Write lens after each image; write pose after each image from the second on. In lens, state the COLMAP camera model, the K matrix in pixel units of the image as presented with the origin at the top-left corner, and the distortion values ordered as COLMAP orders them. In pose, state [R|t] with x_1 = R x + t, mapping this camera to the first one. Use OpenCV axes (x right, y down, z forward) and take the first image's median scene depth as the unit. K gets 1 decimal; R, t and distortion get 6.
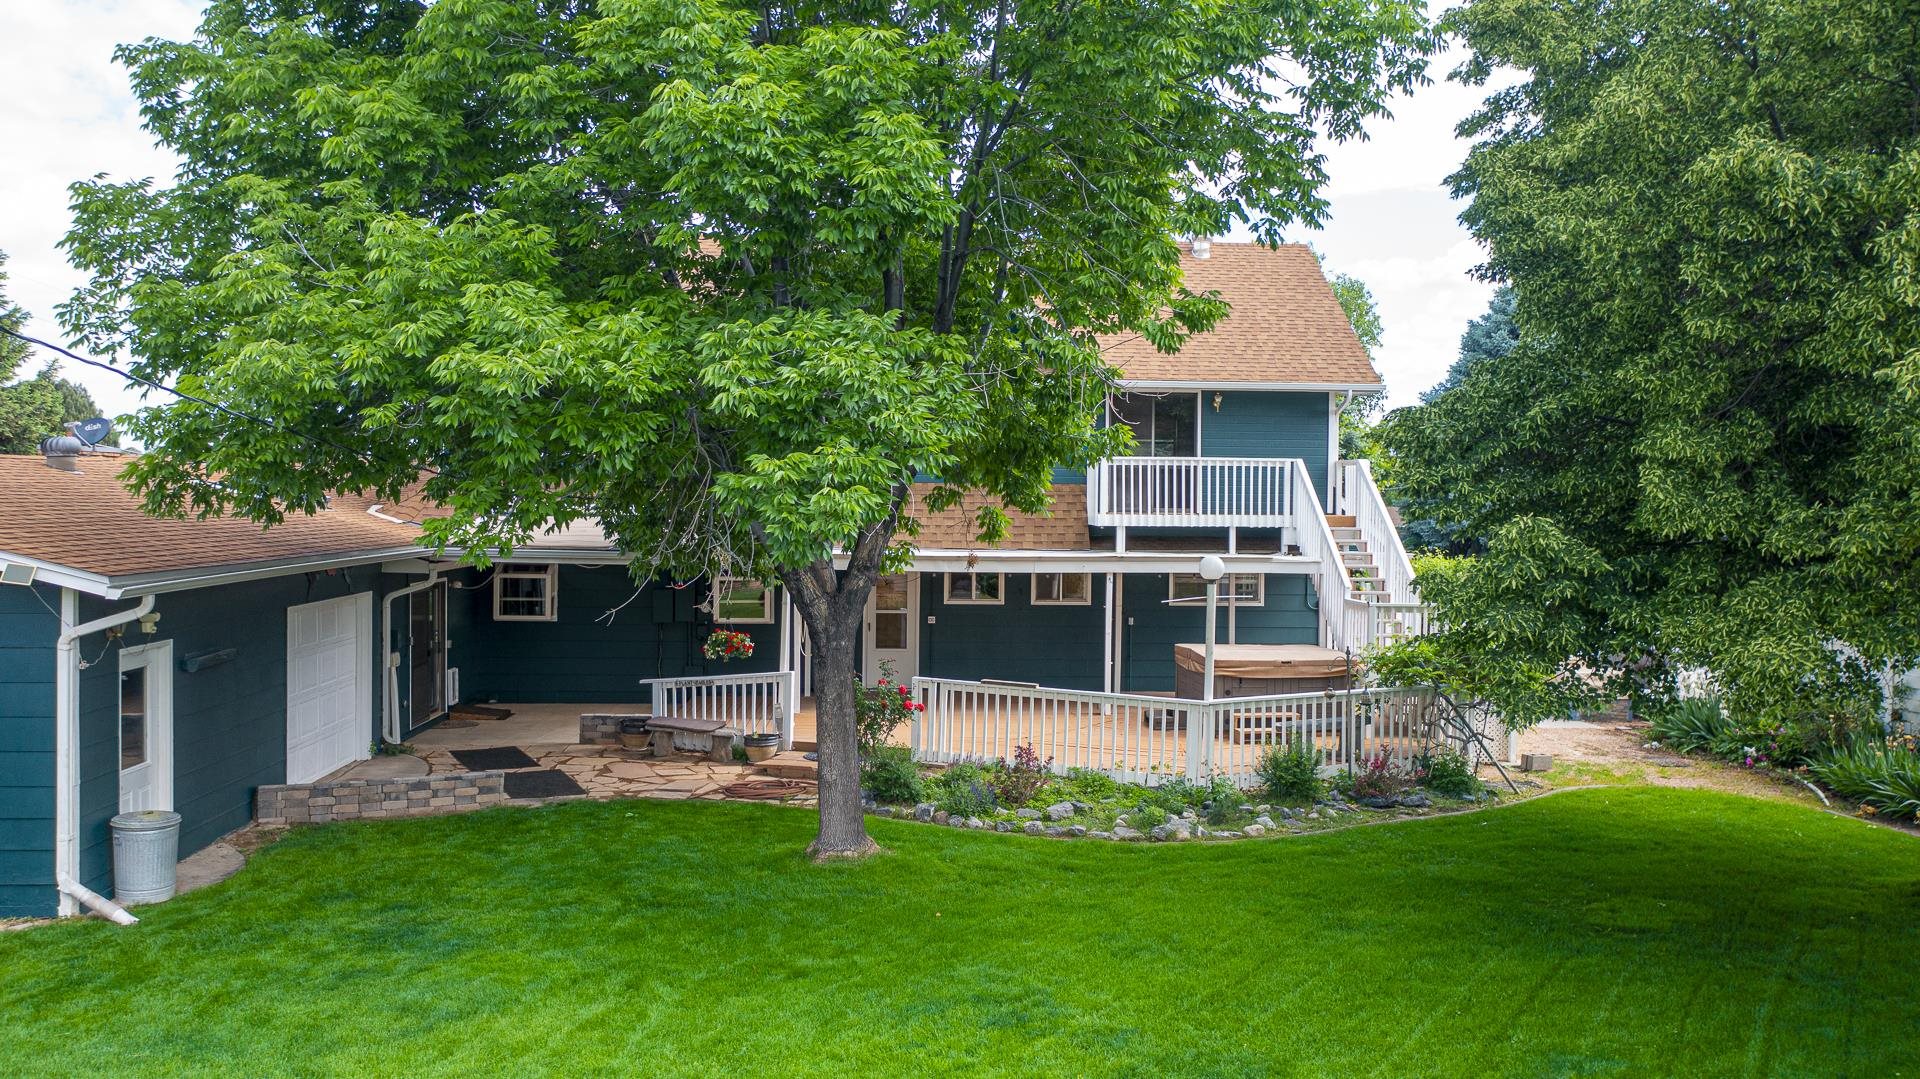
lens RADIAL K [[1533.1, 0, 971.7], [0, 1533.1, 529.2], [0, 0, 1]] dist [-0.009755, 0.000327]
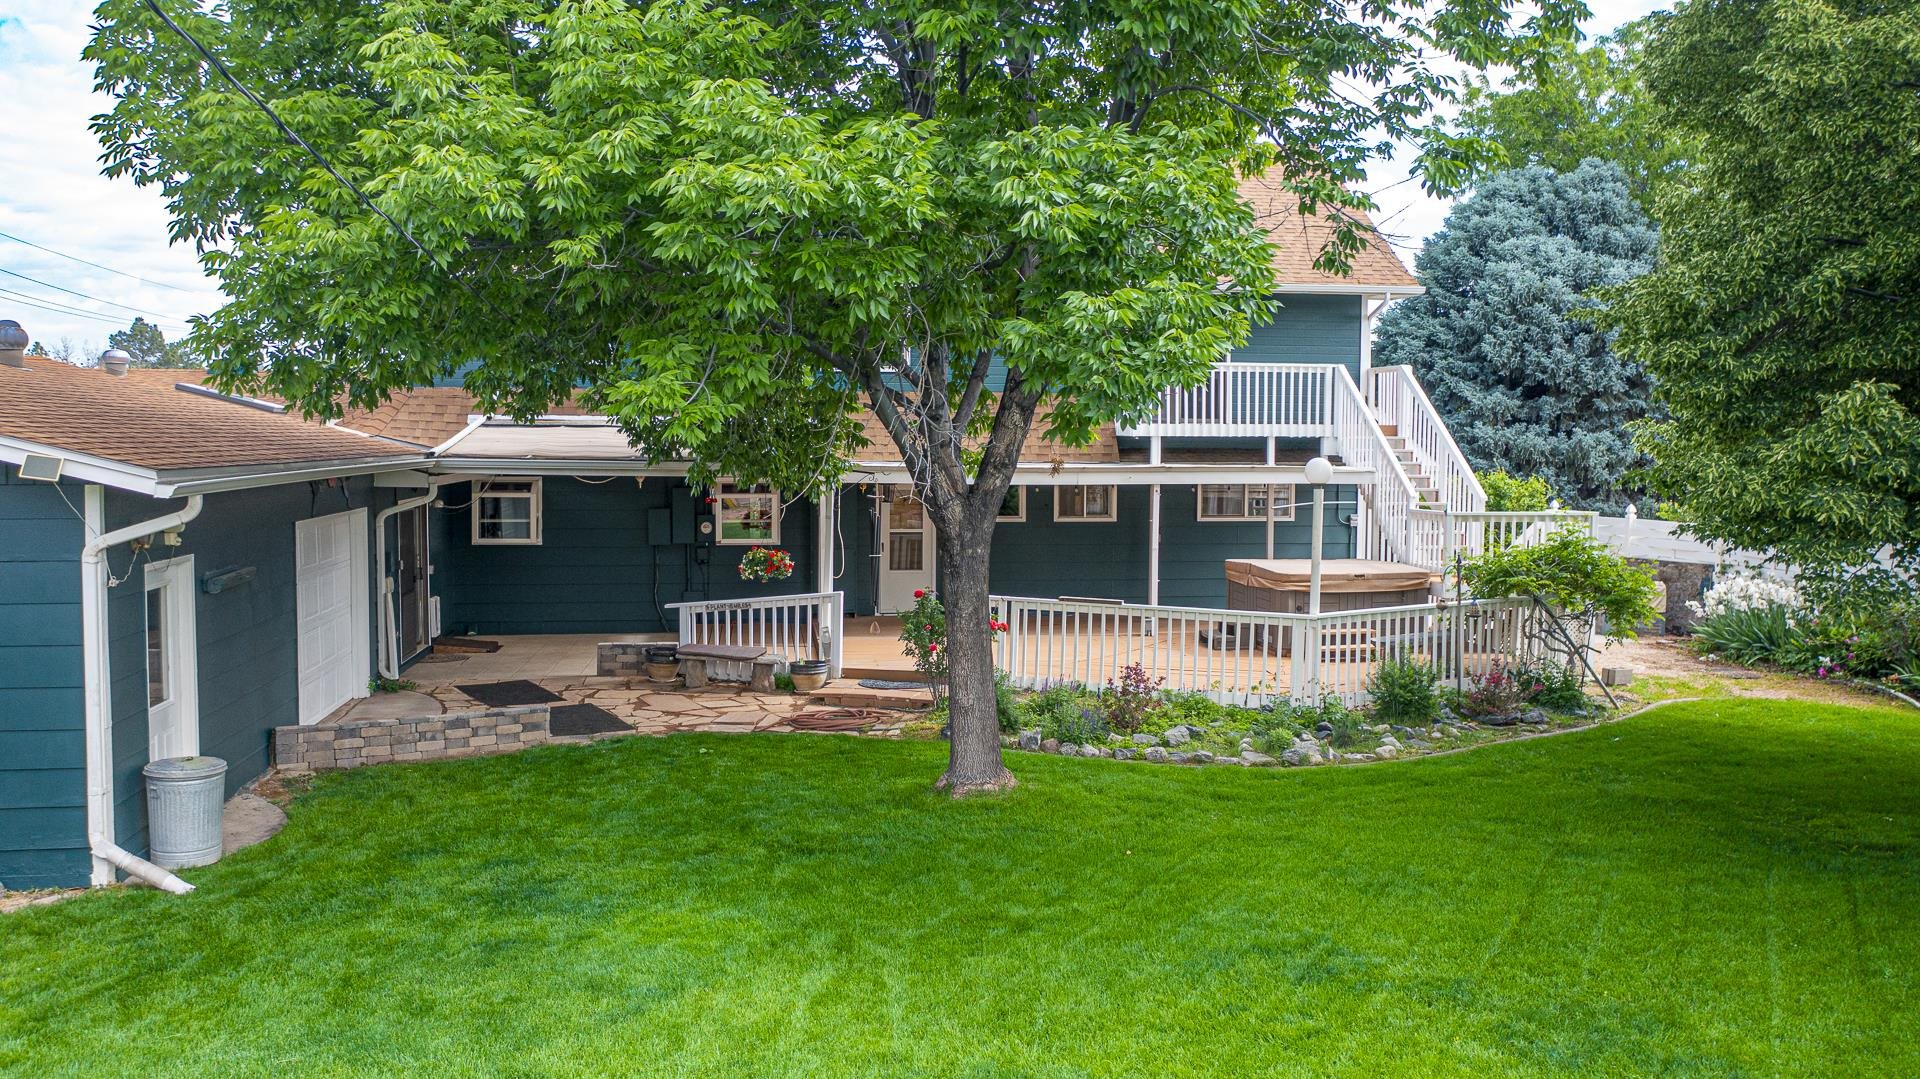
lens RADIAL K [[1533.1, 0, 974.7], [0, 1533.1, 524.5], [0, 0, 1]] dist [-0.009755, 0.000327]
pose [[0.996159, -0.010150, 0.086972, -0.130691], [0.006812, 0.999232, 0.038588, 0.020358], [-0.087297, -0.037848, 0.995463, 0.098320]]
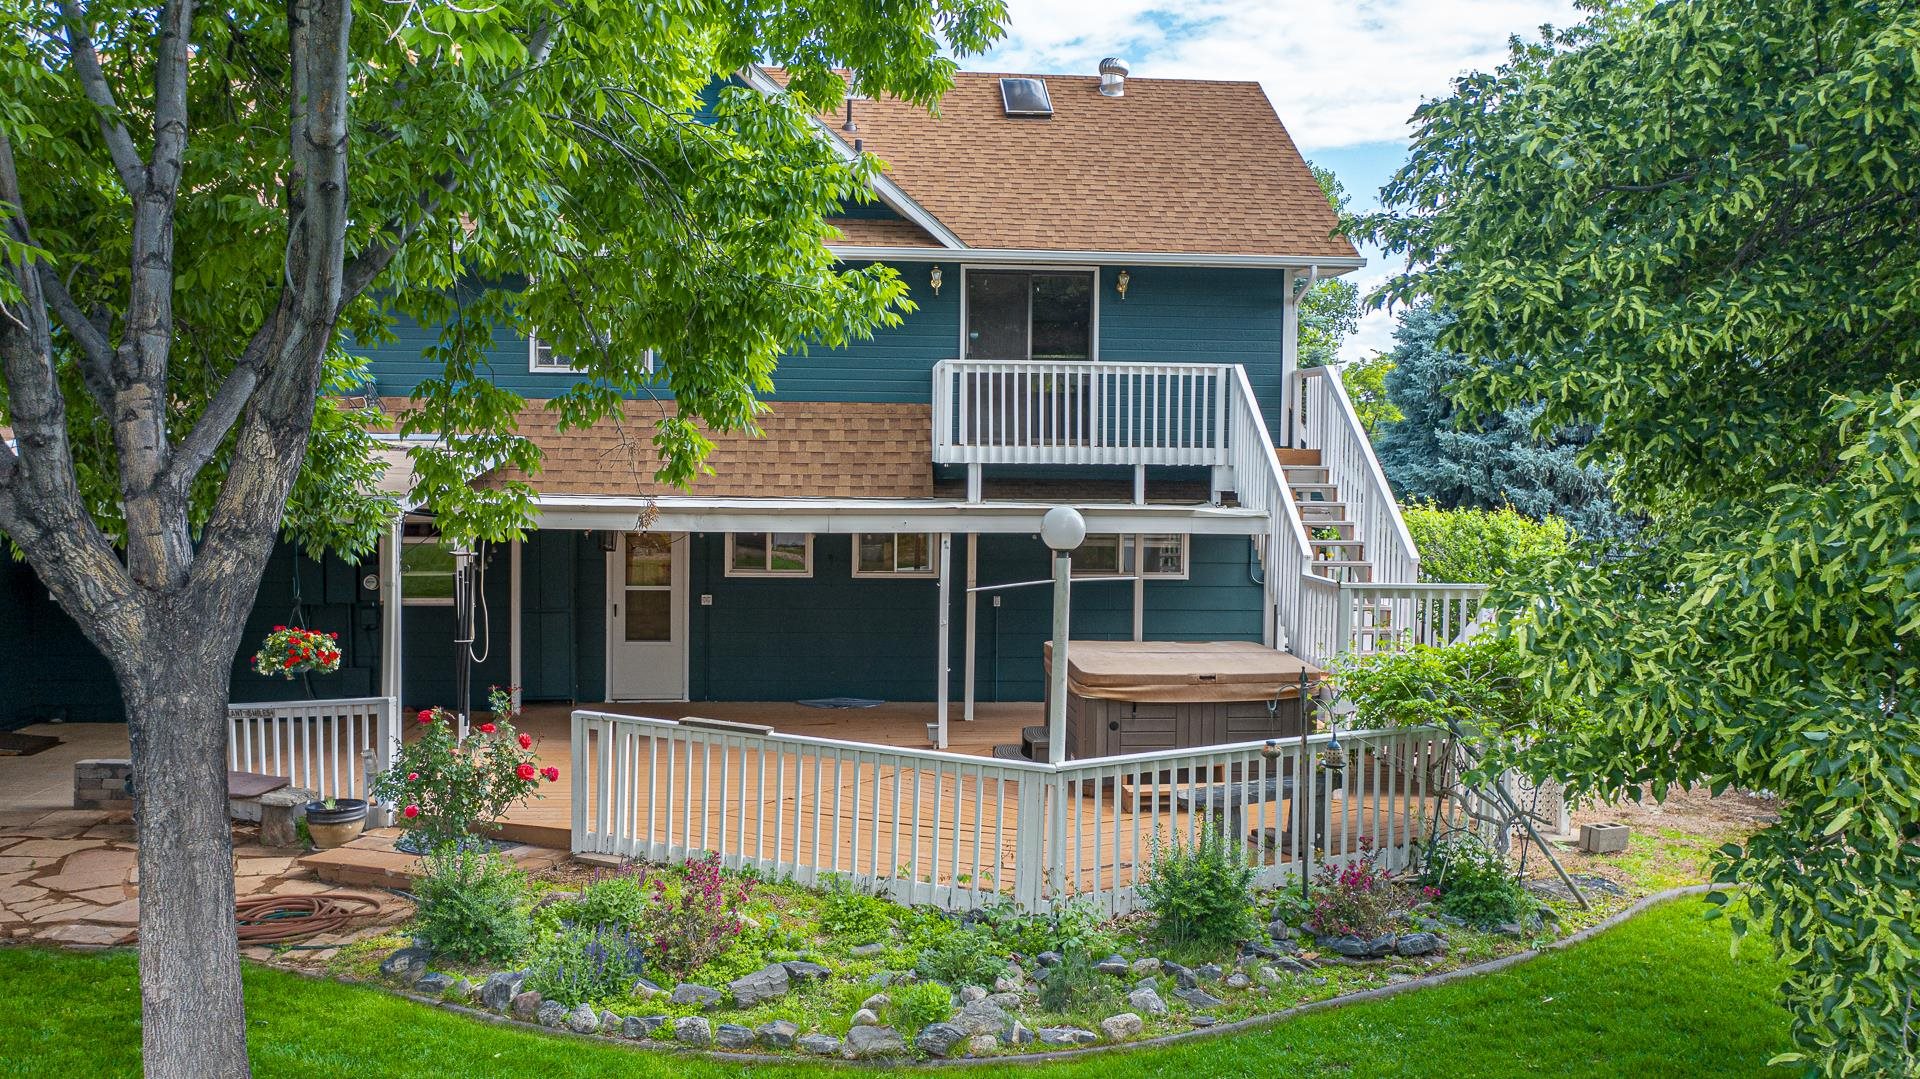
lens RADIAL K [[1533.1, 0, 960.2], [0, 1533.1, 545.8], [0, 0, 1]] dist [-0.009755, 0.000327]
pose [[0.999899, 0.000559, 0.014230, 0.111215], [-0.001159, 0.999108, 0.042212, 0.007783], [-0.014194, -0.042224, 0.999007, 0.440570]]
